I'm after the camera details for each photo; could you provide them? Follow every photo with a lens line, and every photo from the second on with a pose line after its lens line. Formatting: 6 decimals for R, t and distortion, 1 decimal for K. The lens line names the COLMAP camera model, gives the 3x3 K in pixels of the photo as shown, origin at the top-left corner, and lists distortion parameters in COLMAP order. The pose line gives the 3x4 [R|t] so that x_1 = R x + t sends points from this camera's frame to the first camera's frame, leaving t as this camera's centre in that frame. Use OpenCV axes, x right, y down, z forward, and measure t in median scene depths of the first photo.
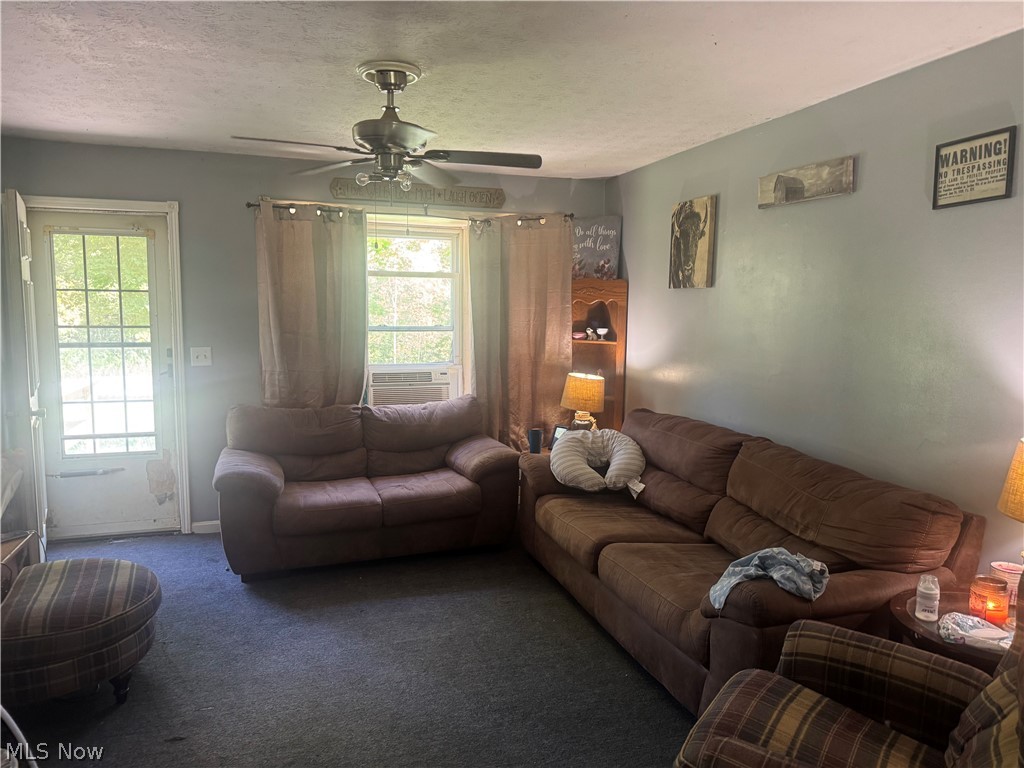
lens RADIAL K [[723.8, 0, 512.3], [0, 723.8, 373.7], [0, 0, 1]] dist [0.029030, -0.033295]
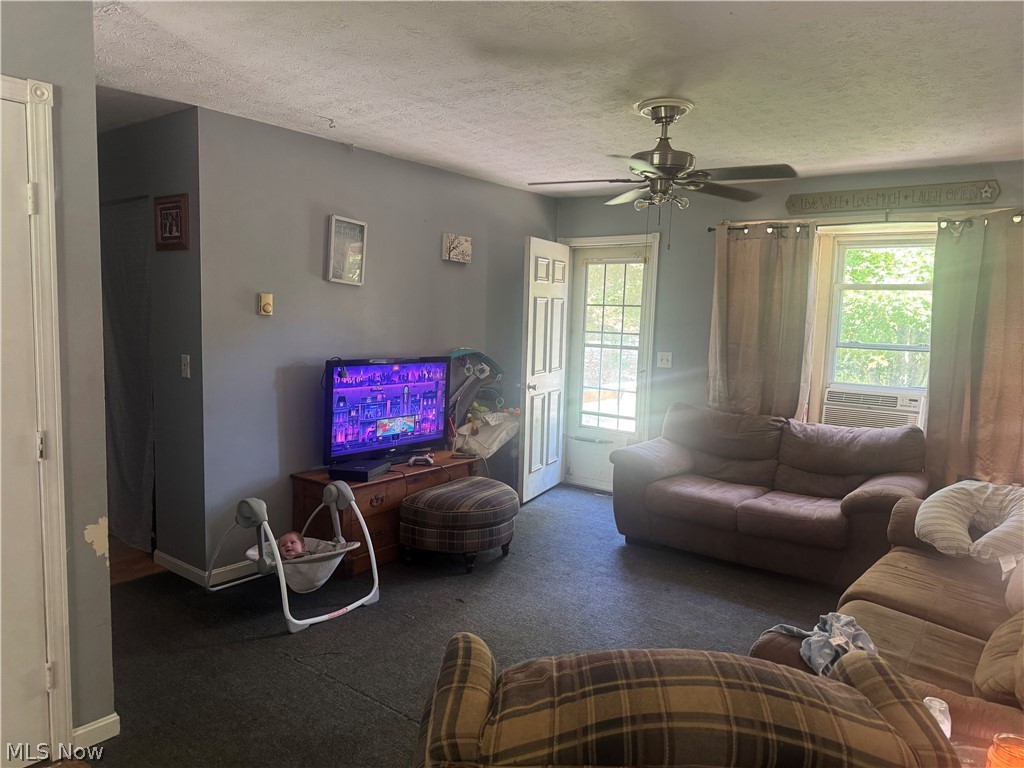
lens RADIAL K [[723.8, 0, 508.6], [0, 723.8, 384.8], [0, 0, 1]] dist [0.029030, -0.033295]
pose [[0.529487, 0.089358, -0.843598, 0.458824], [-0.104773, 0.993712, 0.039498, -0.002941], [0.841823, 0.067472, 0.535520, 0.144326]]
